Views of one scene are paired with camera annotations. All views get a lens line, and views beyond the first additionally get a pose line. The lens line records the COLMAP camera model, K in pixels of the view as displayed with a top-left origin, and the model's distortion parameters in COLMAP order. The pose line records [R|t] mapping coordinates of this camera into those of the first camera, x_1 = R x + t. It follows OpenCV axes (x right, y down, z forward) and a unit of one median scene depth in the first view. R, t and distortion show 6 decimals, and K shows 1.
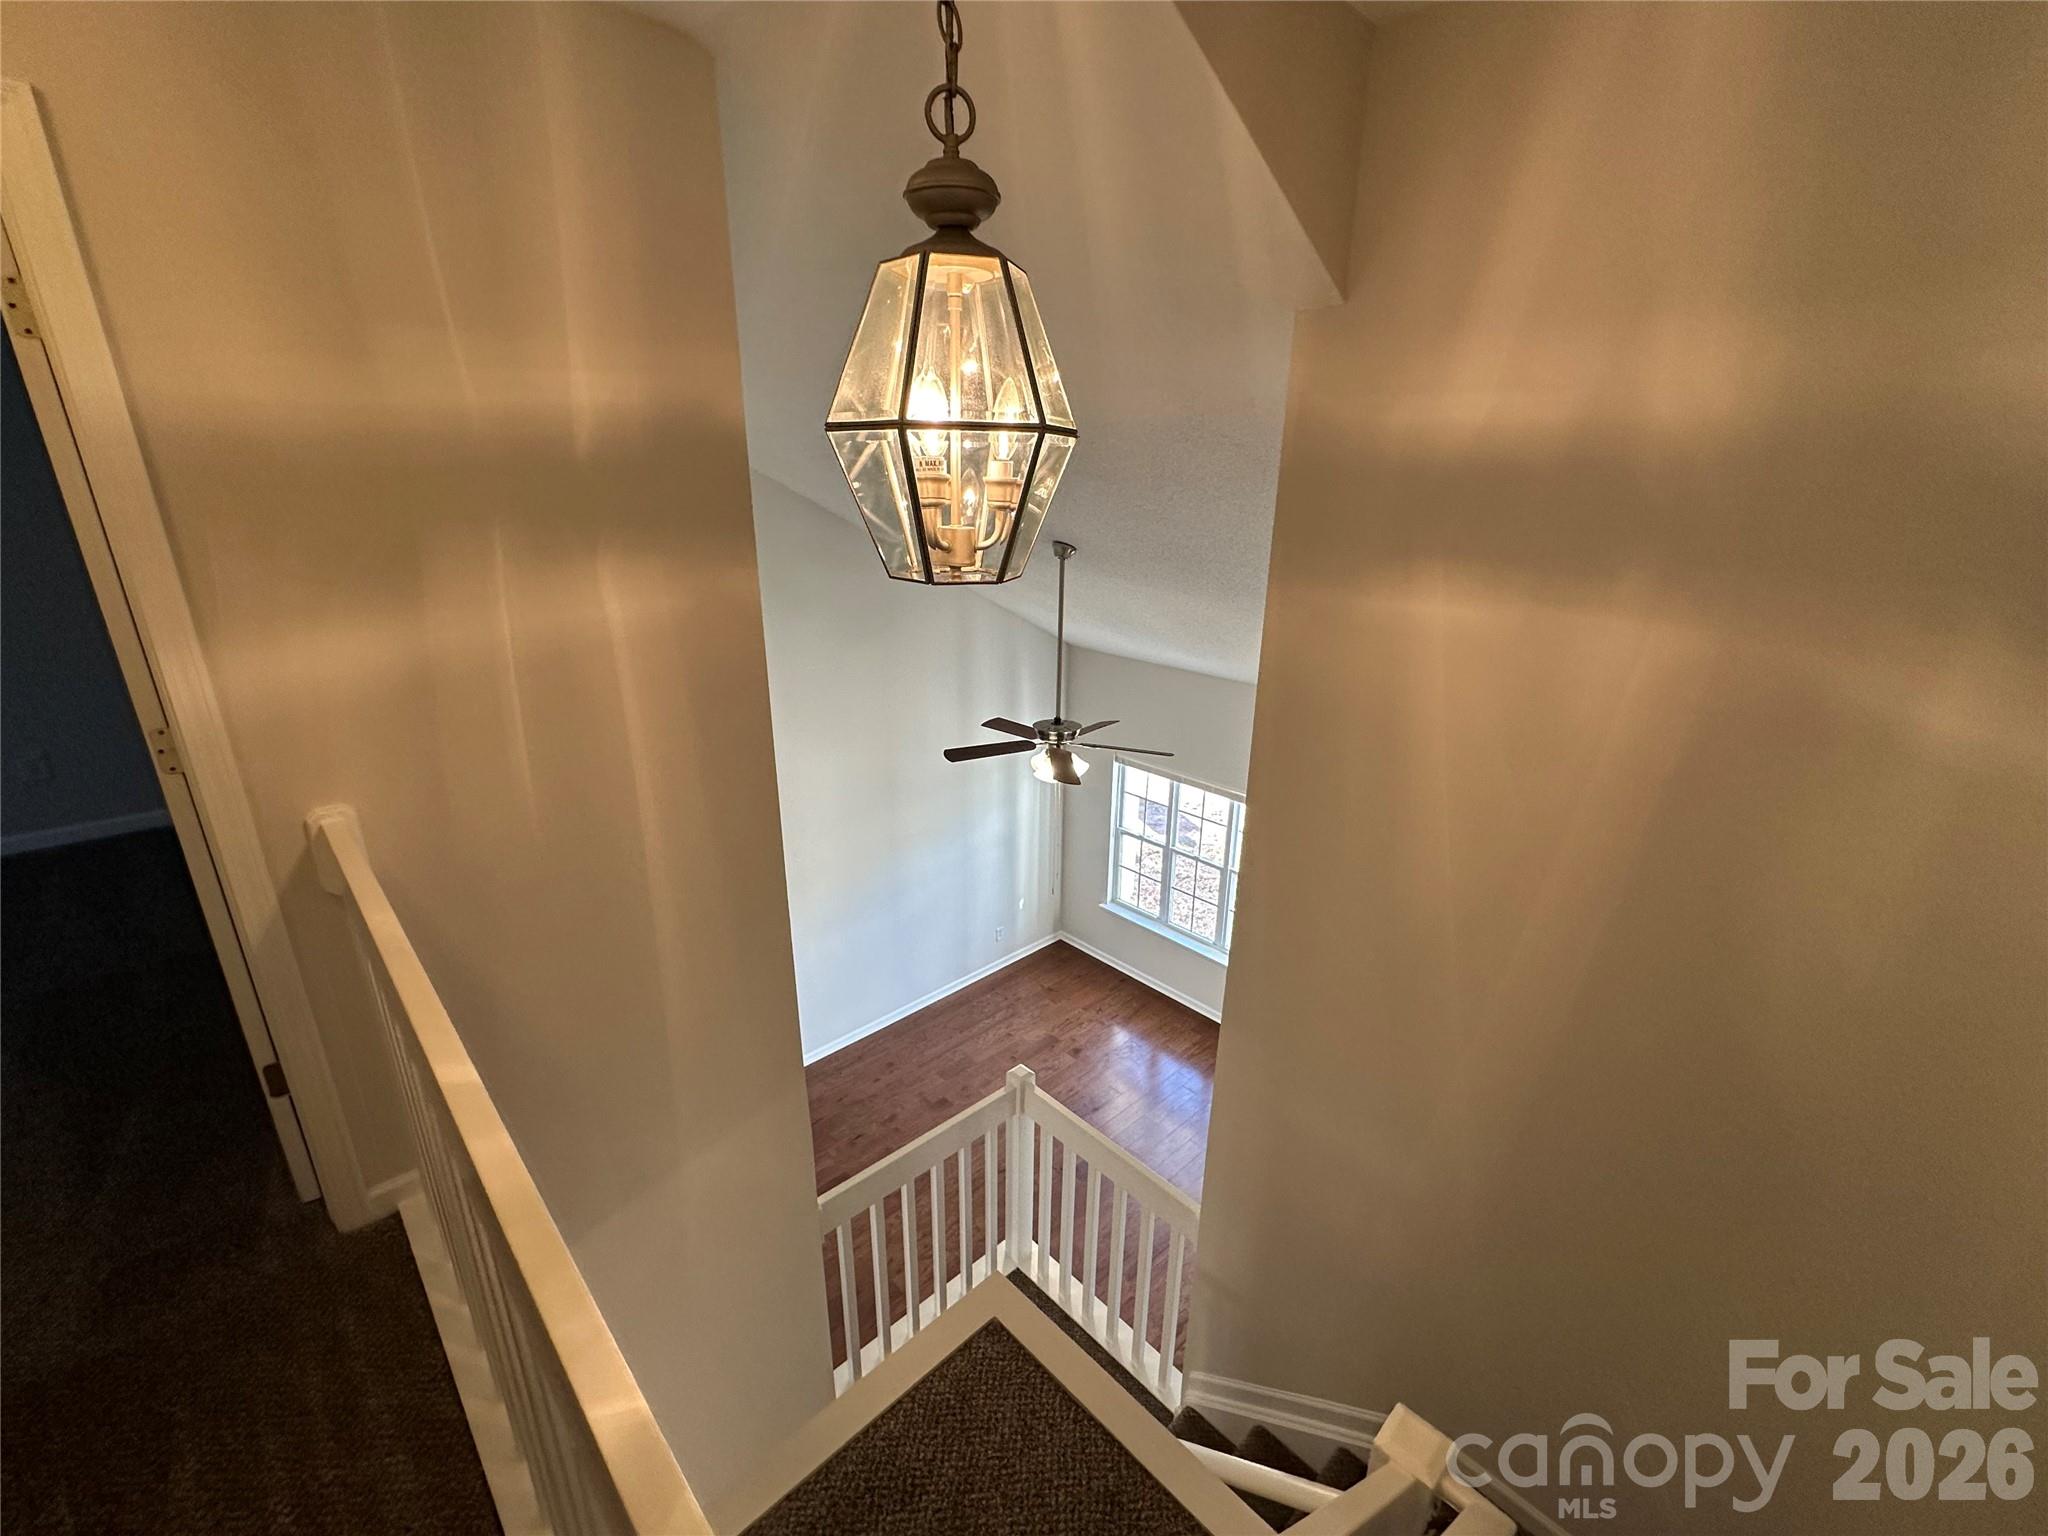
lens RADIAL K [[866.0, 0, 1018.6], [0, 866.0, 770.2], [0, 0, 1]] dist [-0.000043, -0.000038]
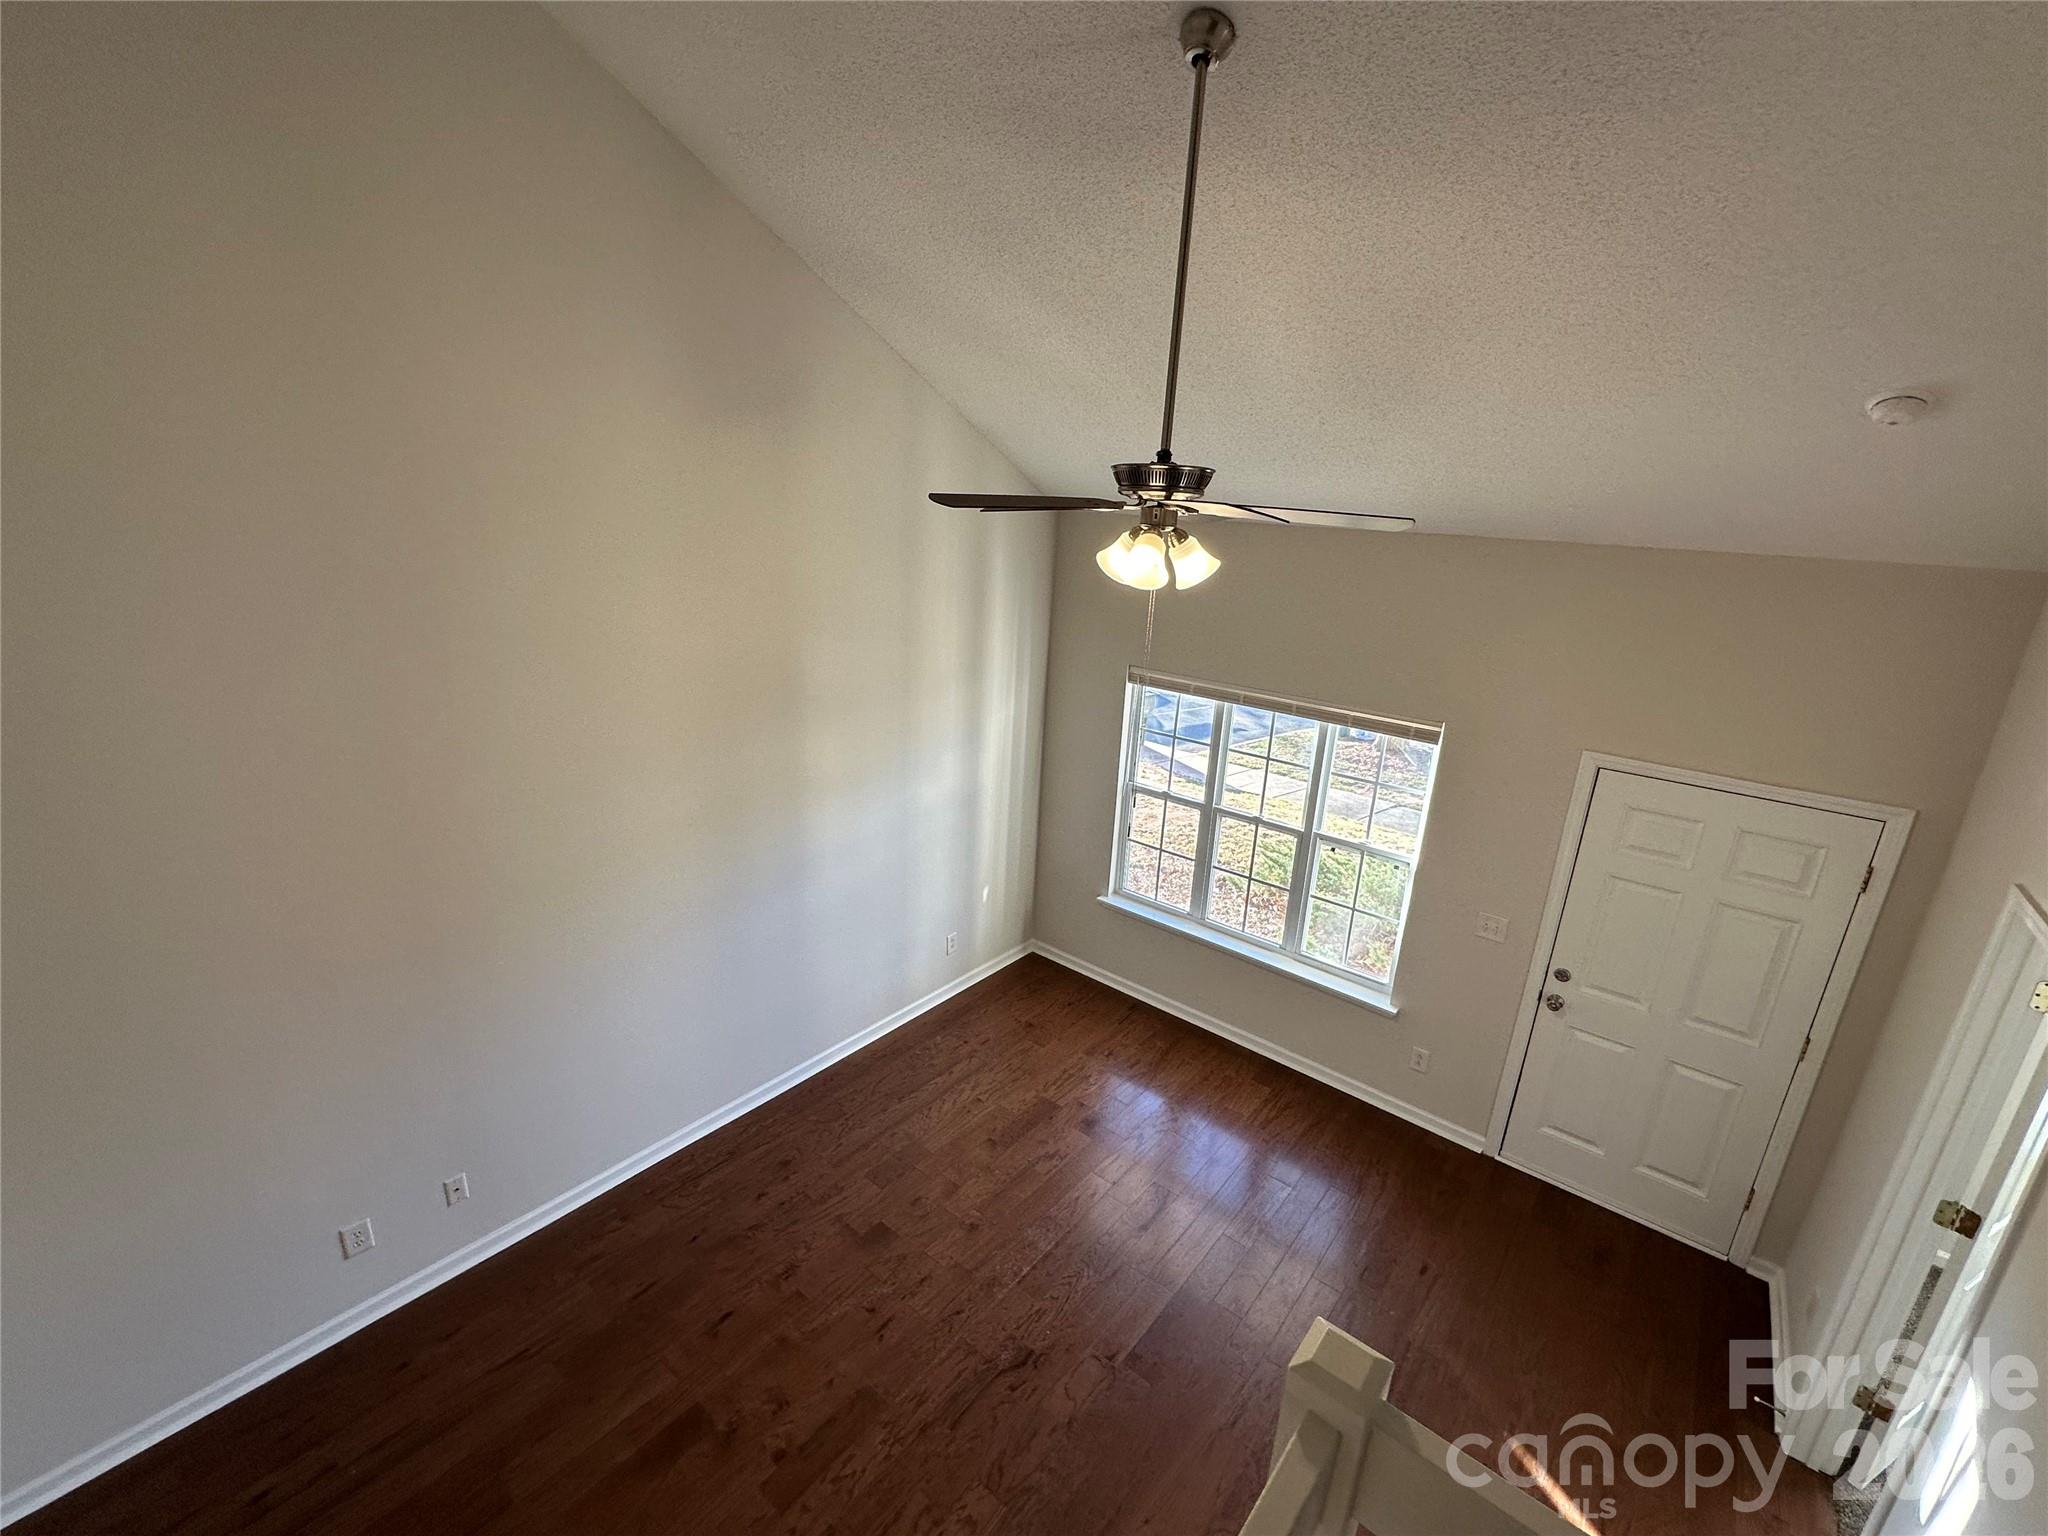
lens RADIAL K [[866.0, 0, 1018.6], [0, 866.0, 770.2], [0, 0, 1]] dist [-0.000043, -0.000038]
pose [[0.991812, 0.005363, 0.127595, -0.060367], [-0.000919, 0.999391, -0.034868, 0.083968], [-0.127704, 0.034465, 0.991213, 0.349761]]
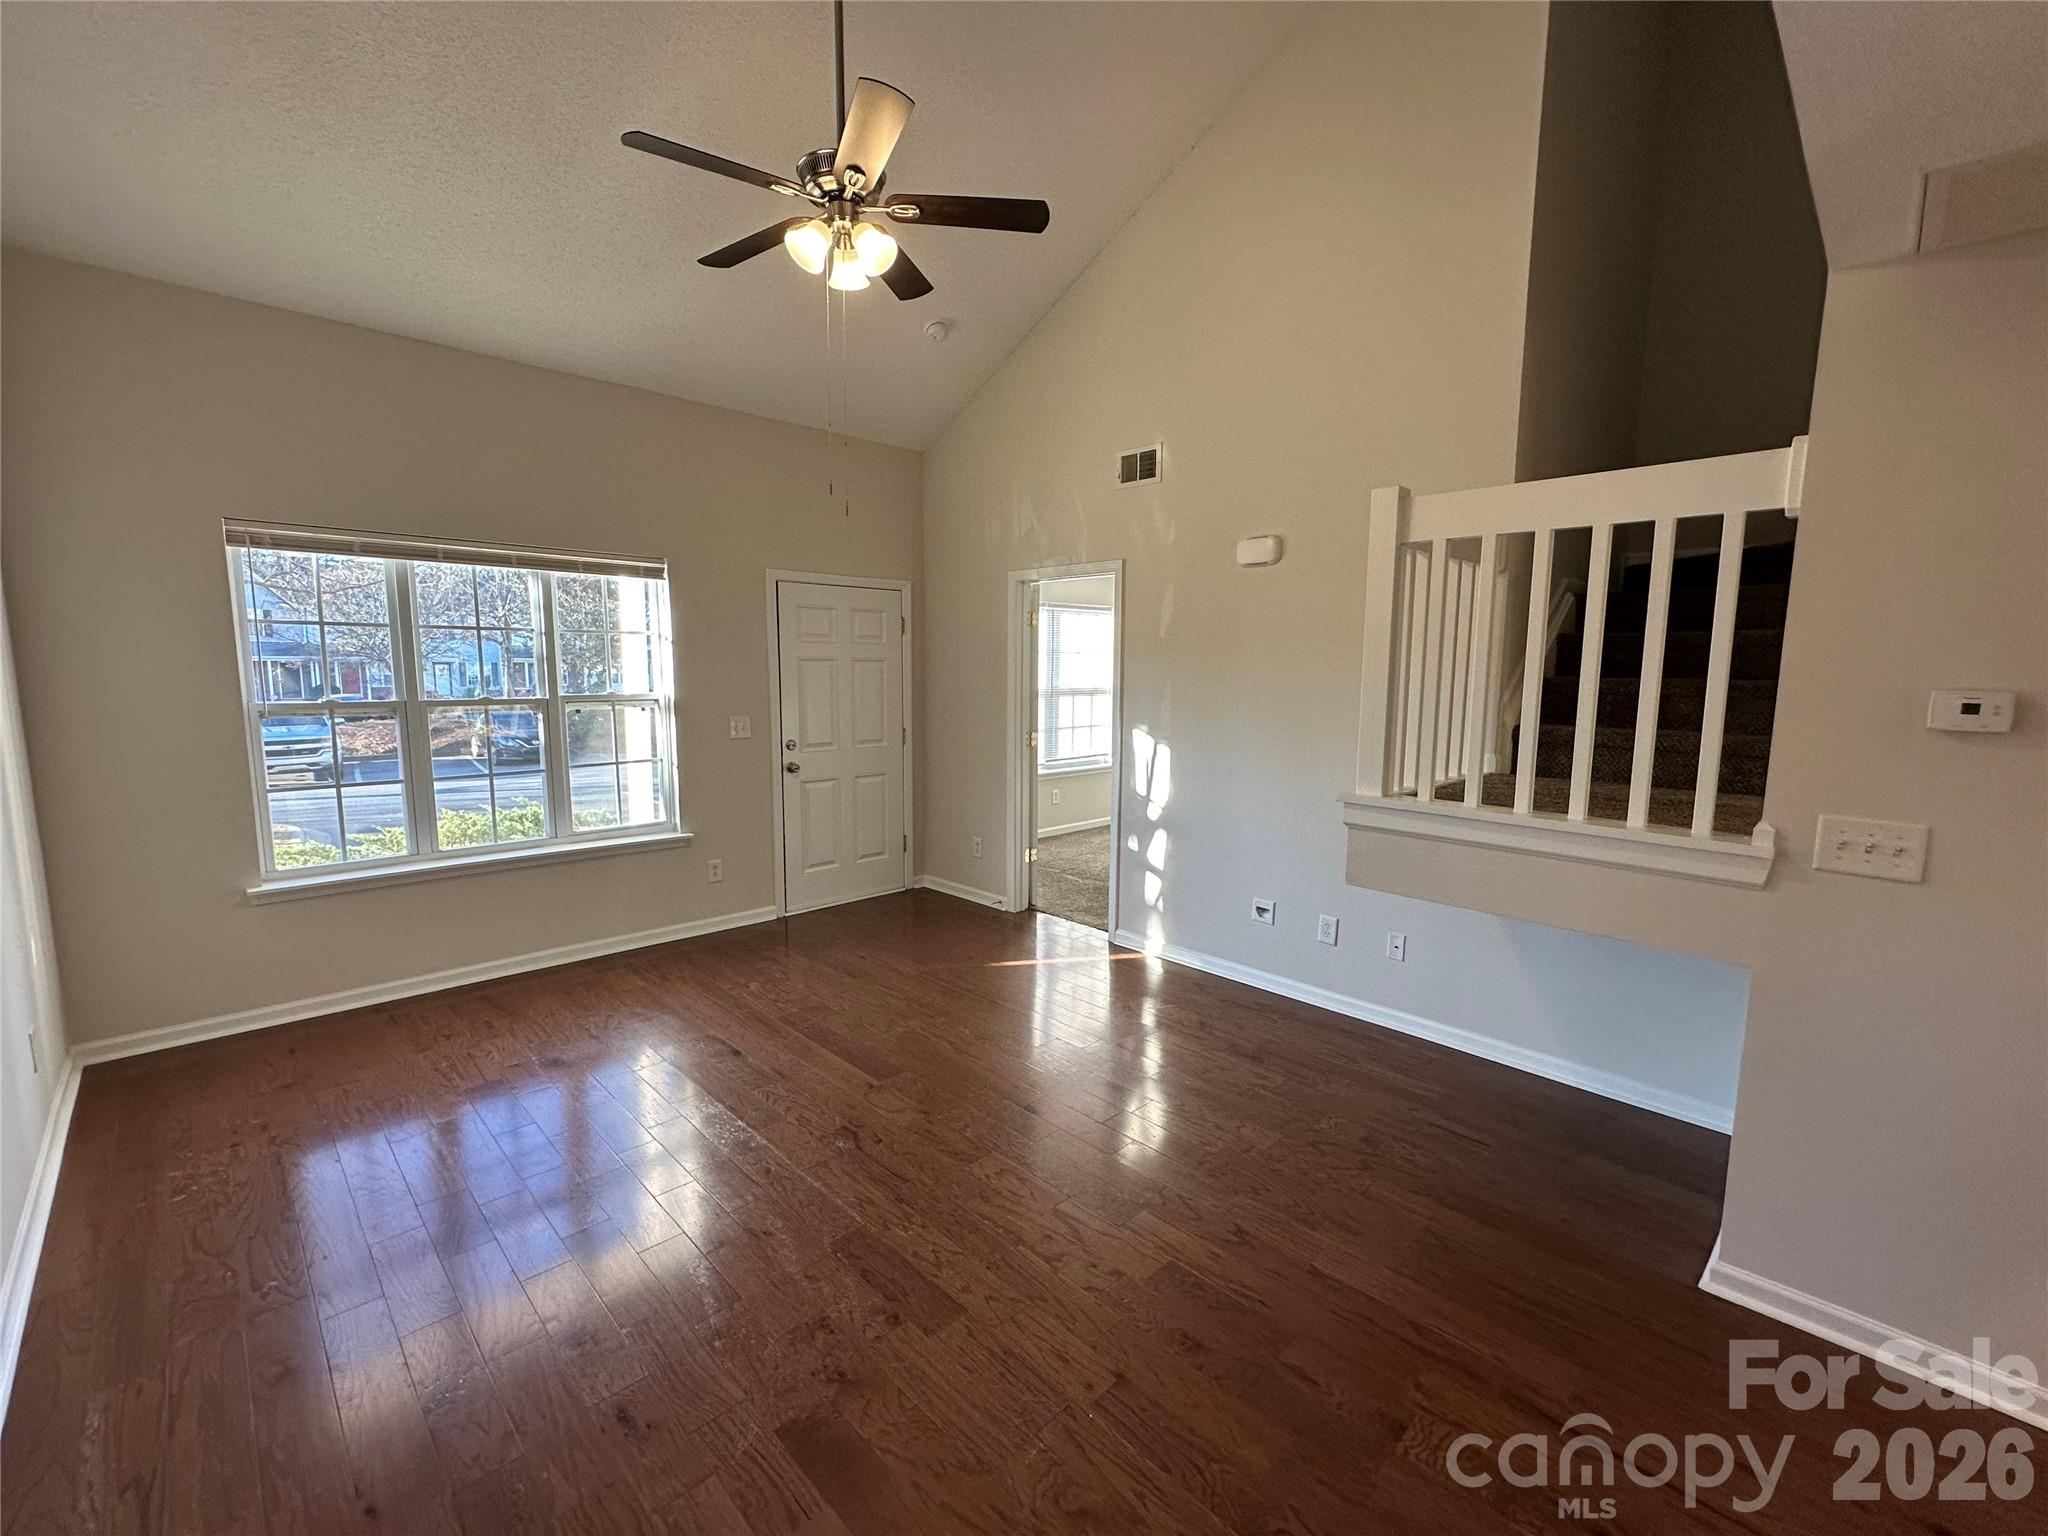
lens RADIAL K [[866.0, 0, 1018.6], [0, 866.0, 770.2], [0, 0, 1]] dist [-0.000043, -0.000038]
pose [[0.002012, -0.138858, 0.990310, -0.360737], [0.316647, 0.939442, 0.131082, 0.175543], [-0.948541, 0.313315, 0.045859, 0.633437]]
